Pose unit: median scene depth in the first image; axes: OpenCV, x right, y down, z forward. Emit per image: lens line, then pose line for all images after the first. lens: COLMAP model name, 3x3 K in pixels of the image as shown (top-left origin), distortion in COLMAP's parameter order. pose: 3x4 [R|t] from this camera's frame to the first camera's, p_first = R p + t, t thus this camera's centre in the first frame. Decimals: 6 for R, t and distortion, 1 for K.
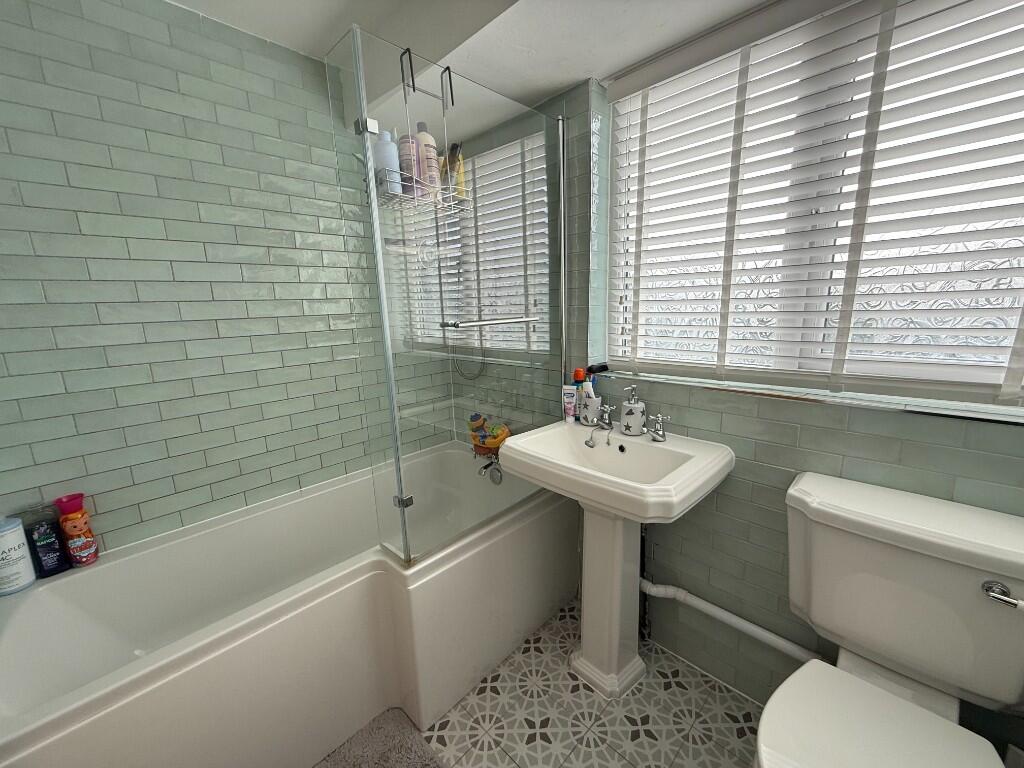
lens RADIAL K [[413.7, 0, 512.0], [0, 413.7, 384.0], [0, 0, 1]] dist [-0.000809, -0.000428]
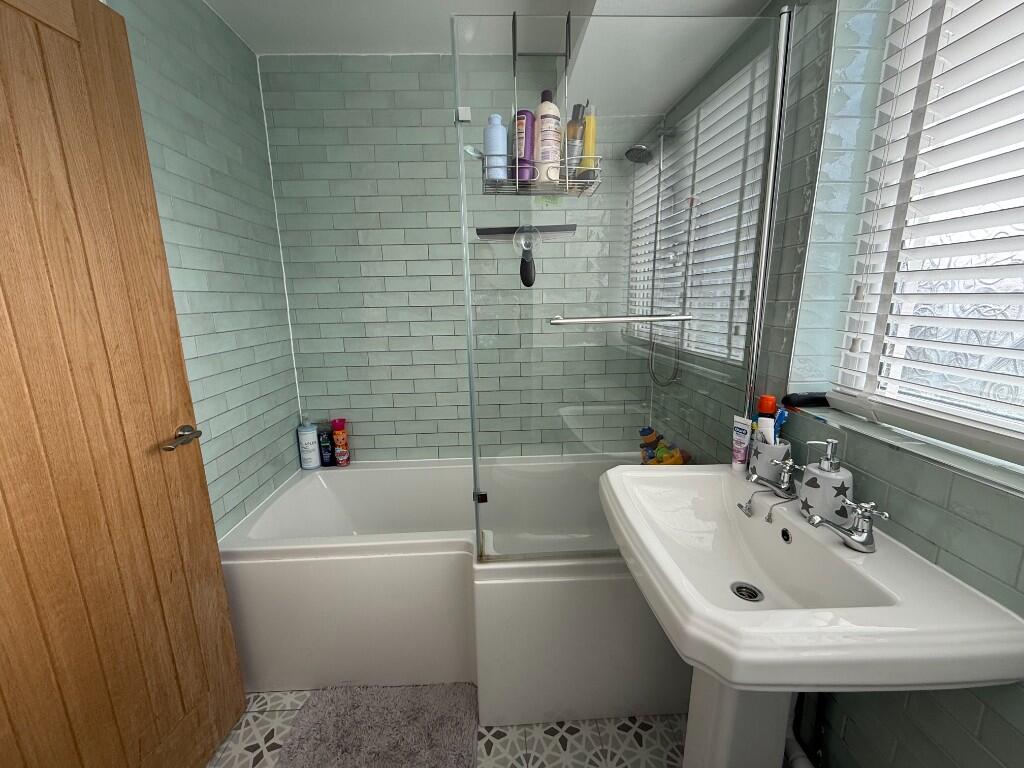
lens RADIAL K [[413.7, 0, 512.0], [0, 413.7, 384.0], [0, 0, 1]] dist [-0.000809, -0.000428]
pose [[0.722144, 0.155378, -0.674066, 0.350971], [-0.135730, 0.987332, 0.082177, -0.061364], [0.678296, 0.032147, 0.734086, 0.263924]]
